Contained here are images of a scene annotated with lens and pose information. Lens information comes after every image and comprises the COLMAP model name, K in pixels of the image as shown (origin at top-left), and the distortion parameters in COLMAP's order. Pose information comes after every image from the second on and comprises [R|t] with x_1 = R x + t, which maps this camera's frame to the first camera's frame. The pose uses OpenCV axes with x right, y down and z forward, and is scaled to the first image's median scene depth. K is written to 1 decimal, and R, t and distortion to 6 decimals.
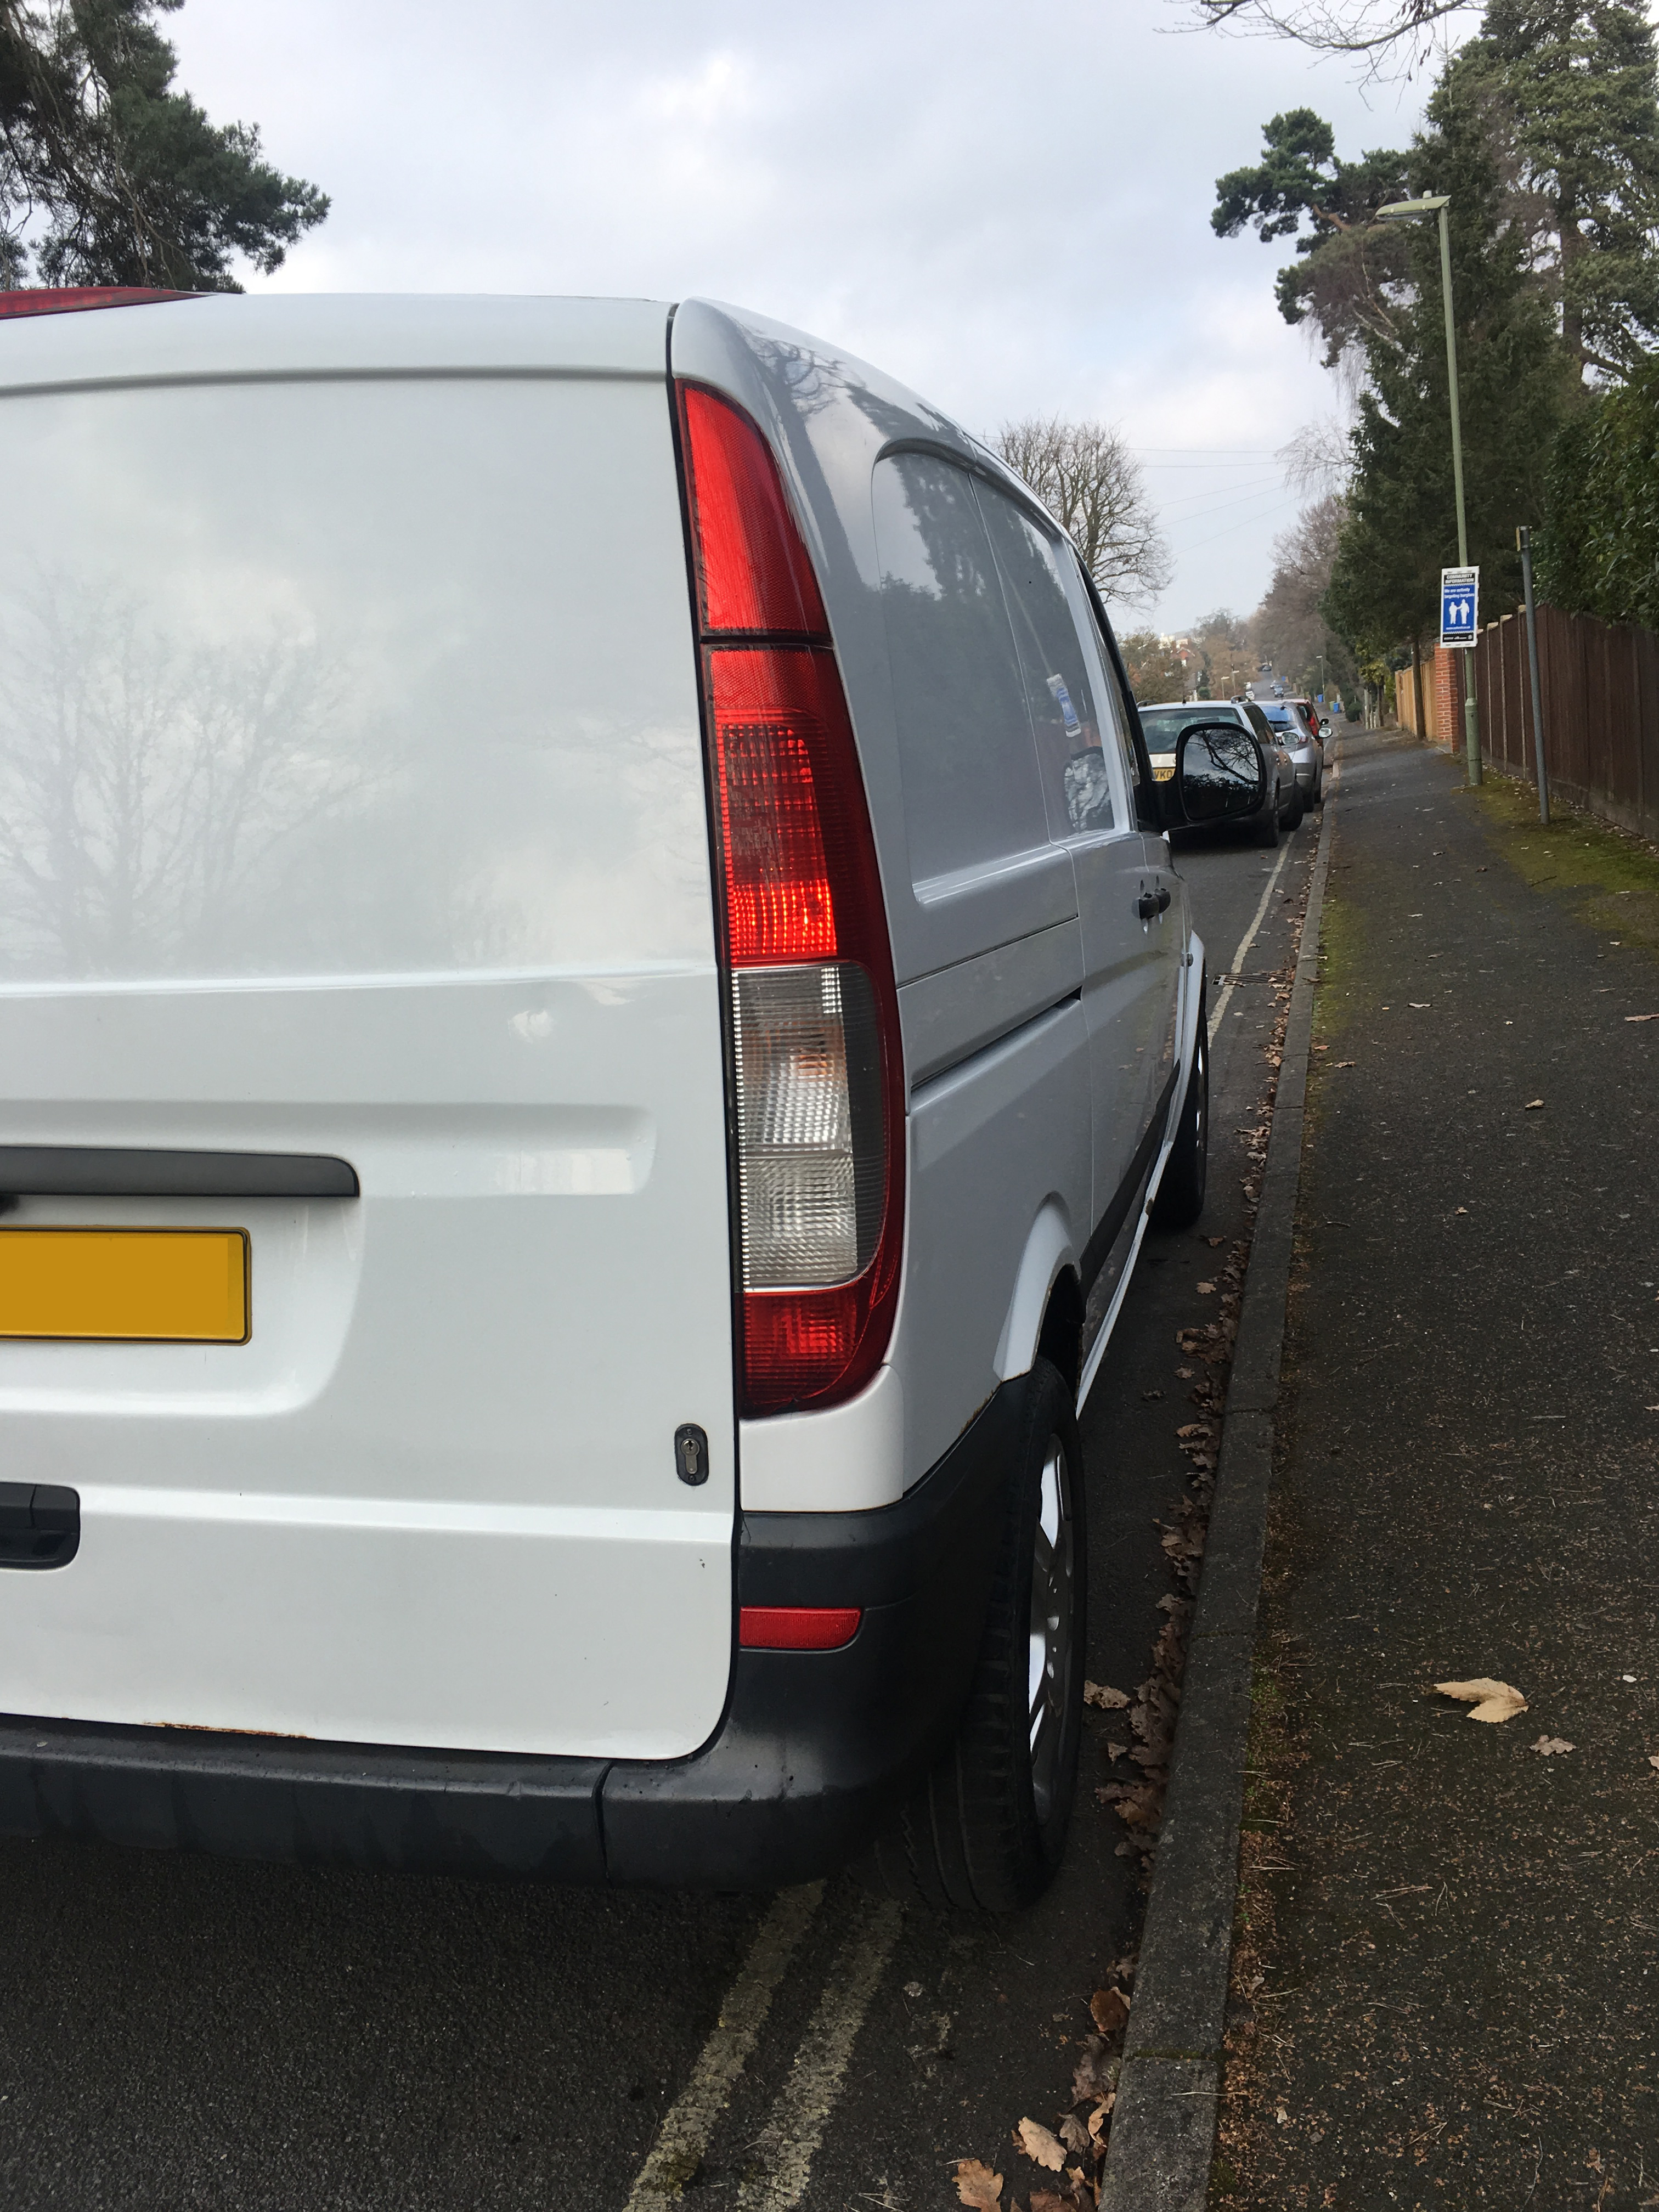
lens RADIAL K [[1955.2, 0, 819.4], [0, 1955.2, 1112.9], [0, 0, 1]] dist [0.090547, -0.138798]
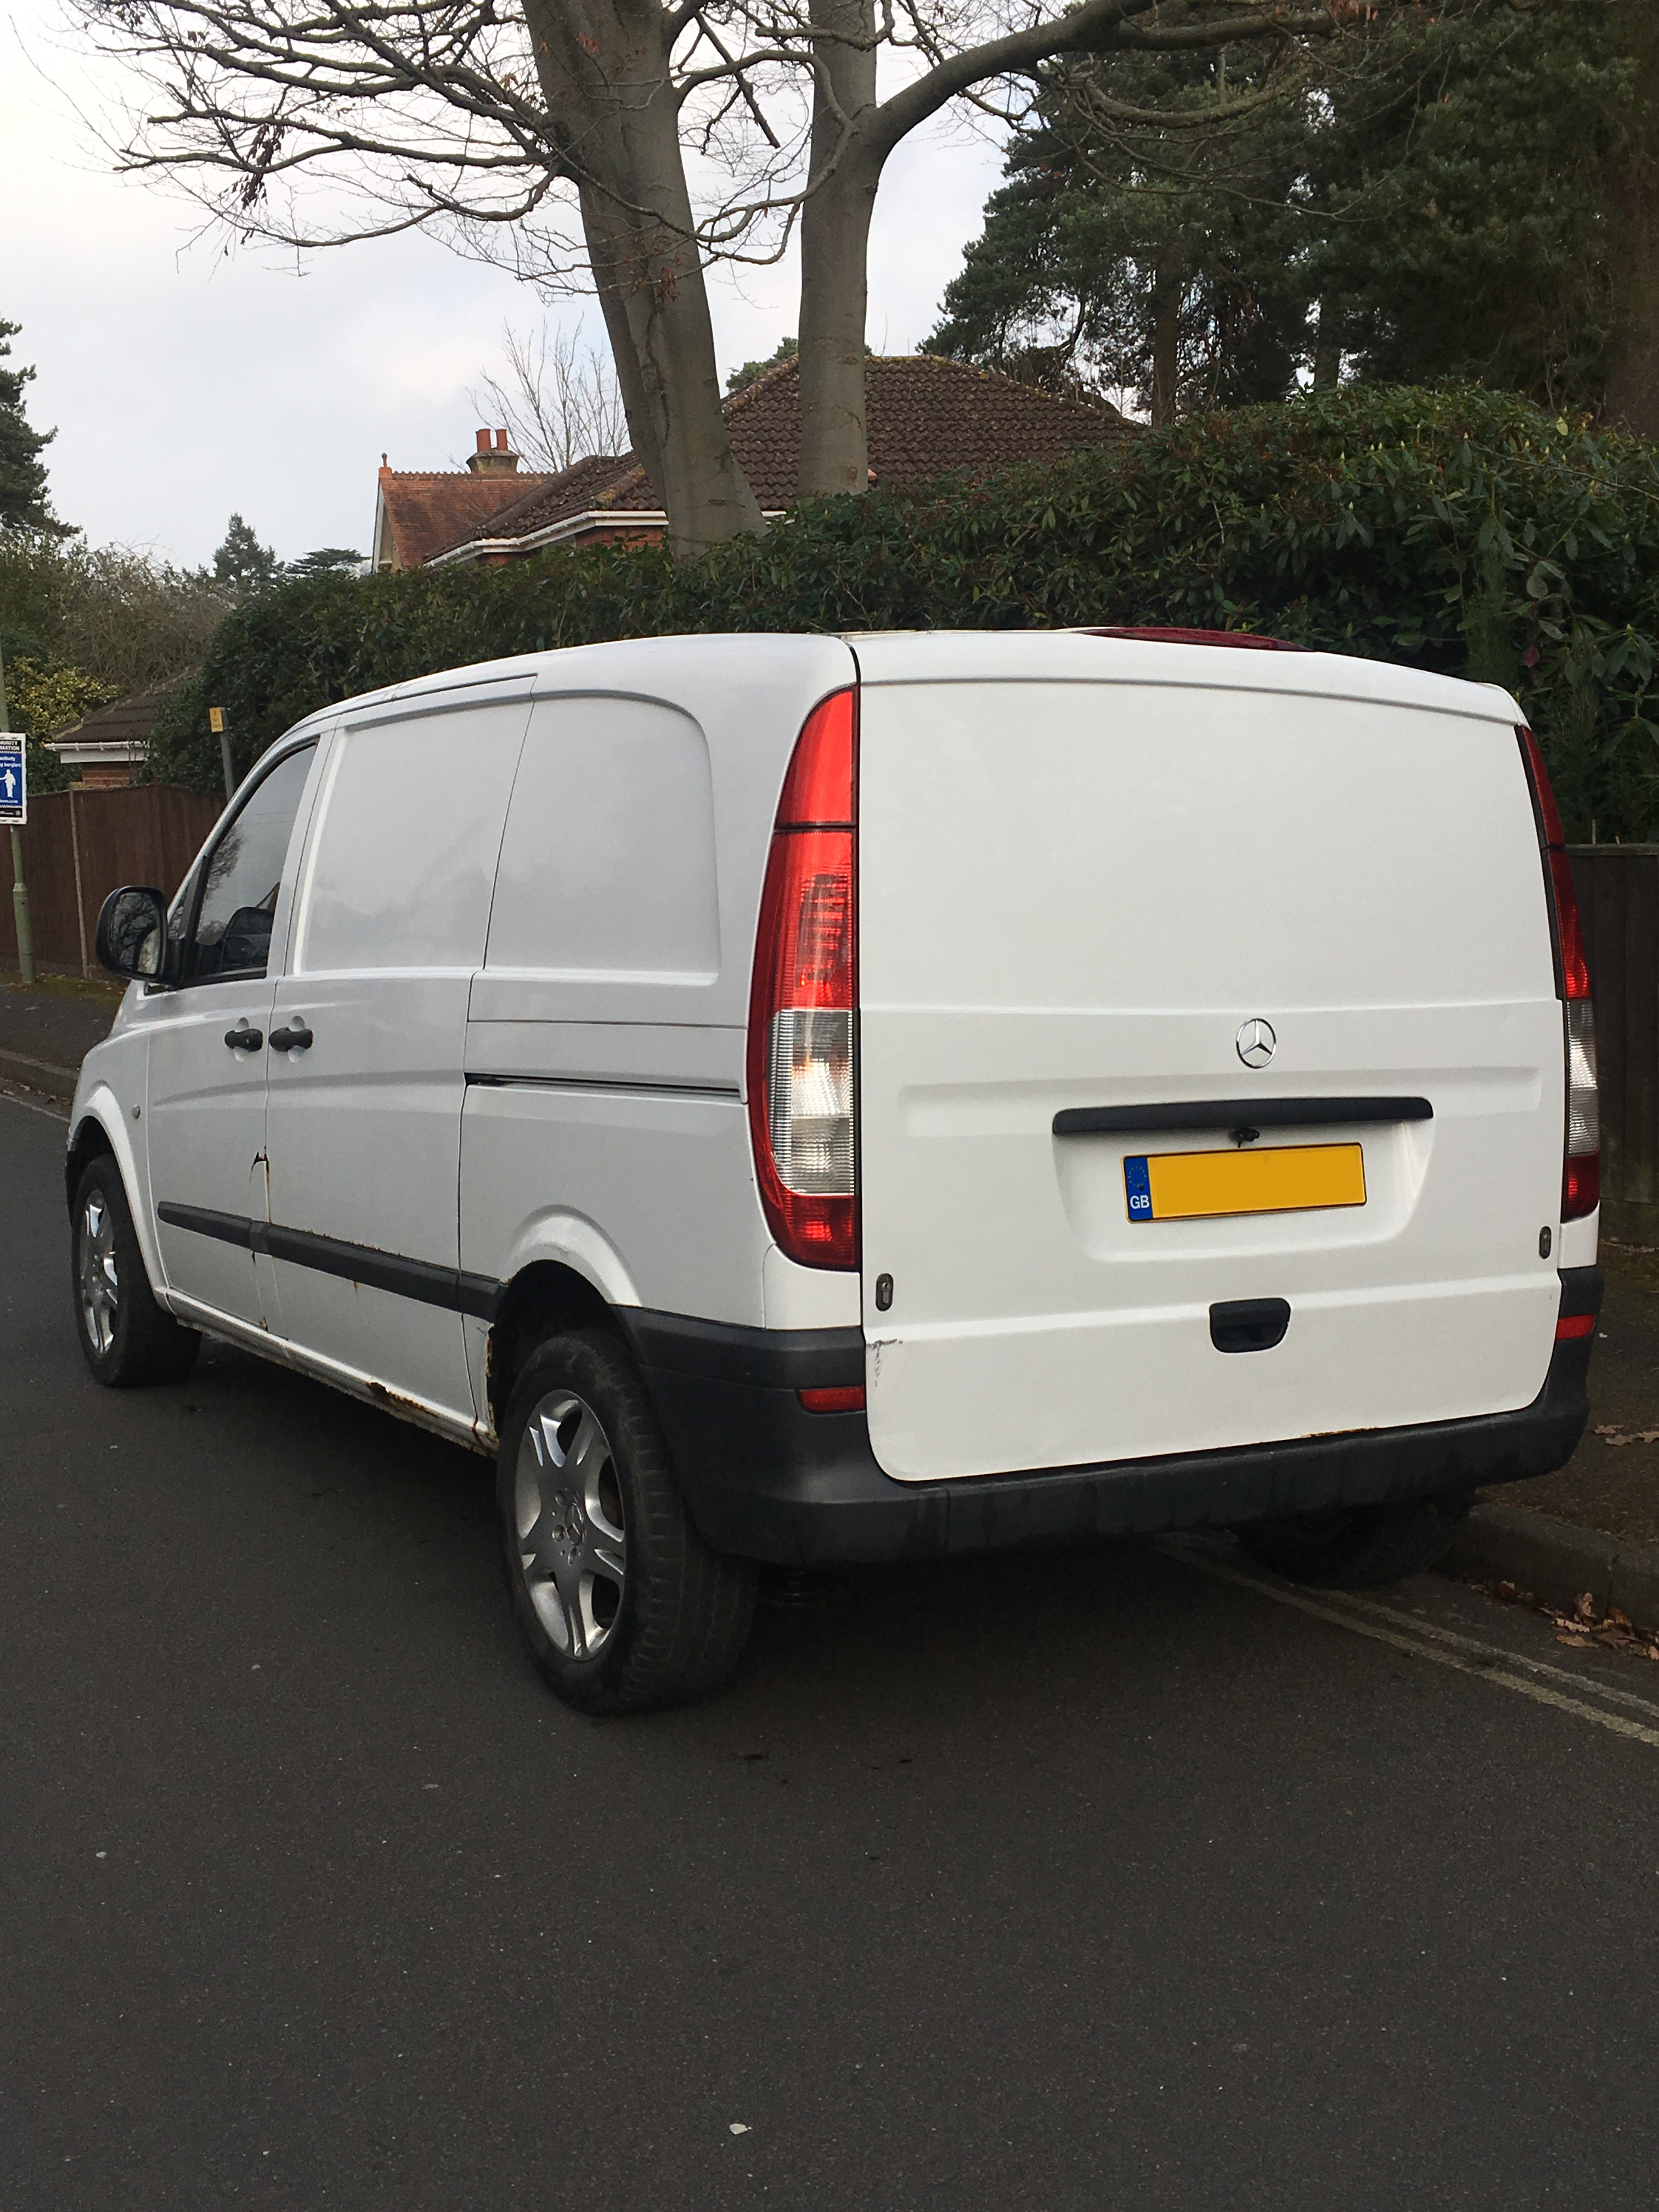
lens RADIAL K [[2650.3, 0, 837.0], [0, 2650.3, 1107.3], [0, 0, 1]] dist [0.027583, 0.000000]
pose [[0.709823, -0.006339, 0.704352, -1.791667], [0.095156, 0.991656, -0.086971, 0.147229], [-0.697923, 0.128757, 0.704503, -0.305779]]
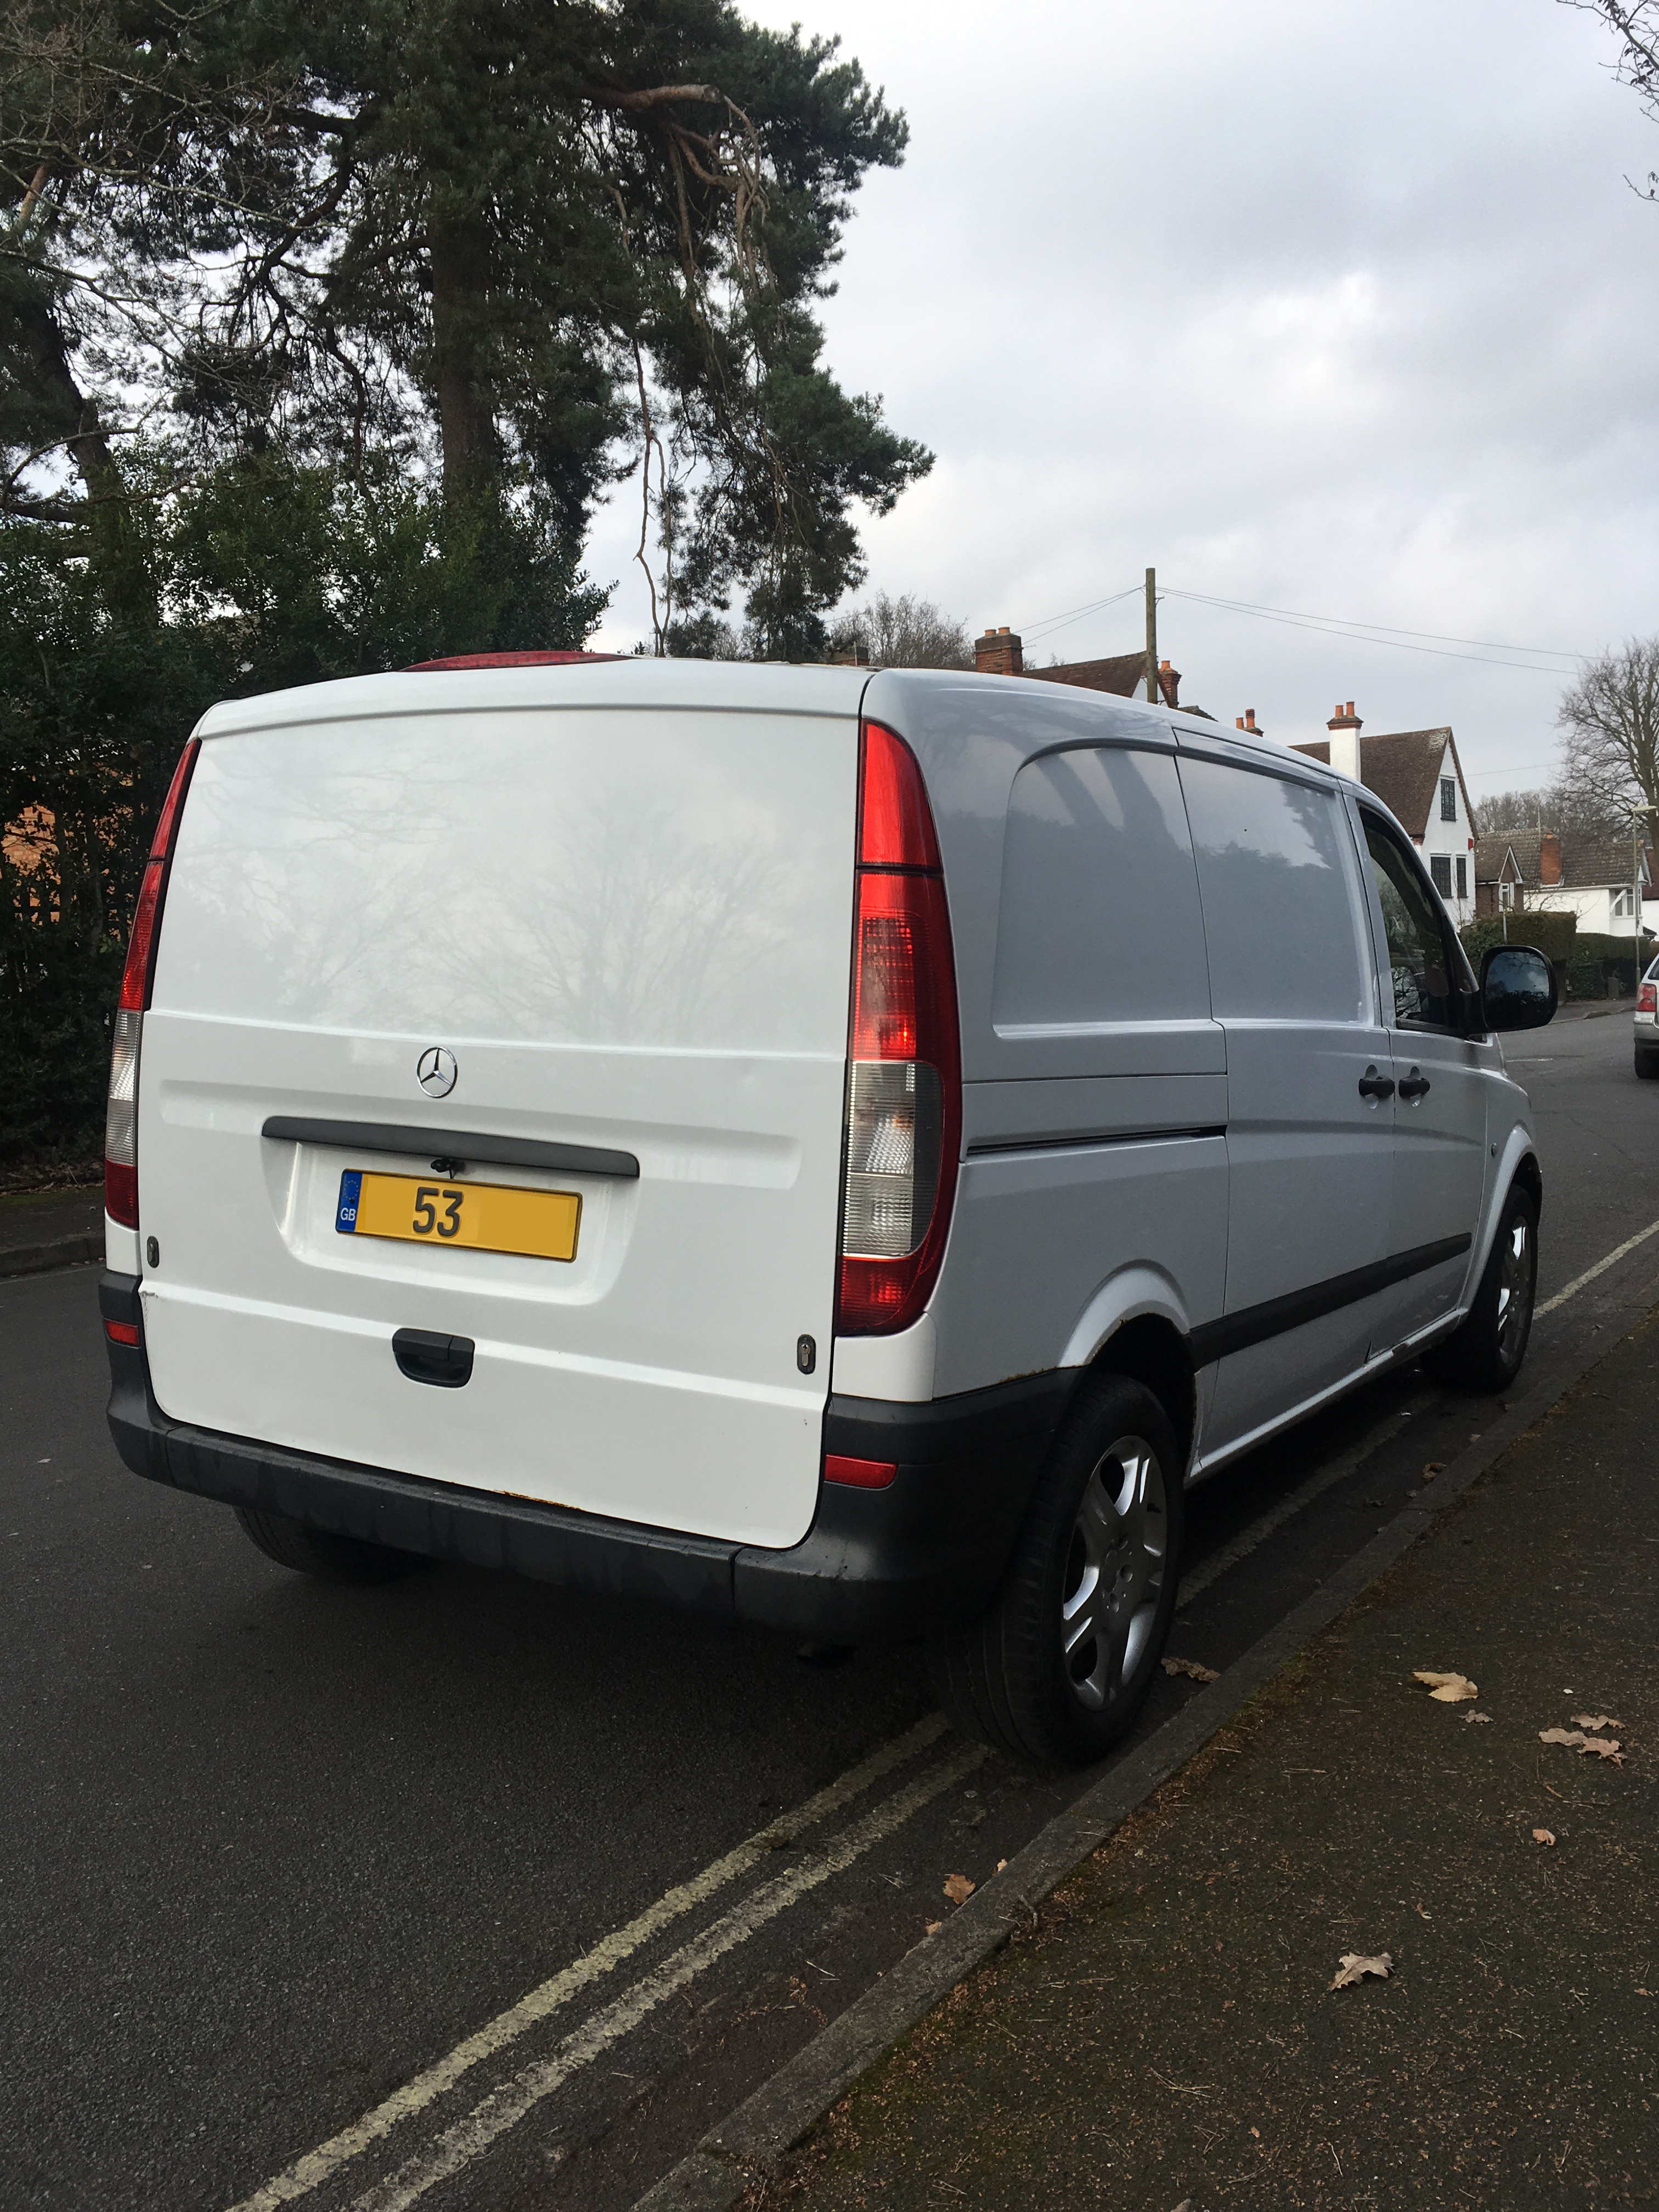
lens RADIAL K [[1955.2, 0, 807.7], [0, 1955.2, 1106.2], [0, 0, 1]] dist [0.090547, -0.138798]
pose [[0.952870, 0.091880, -0.289132, 0.279660], [-0.119391, 0.989702, -0.078963, 0.070763], [0.278900, 0.109761, 0.954027, -0.416655]]
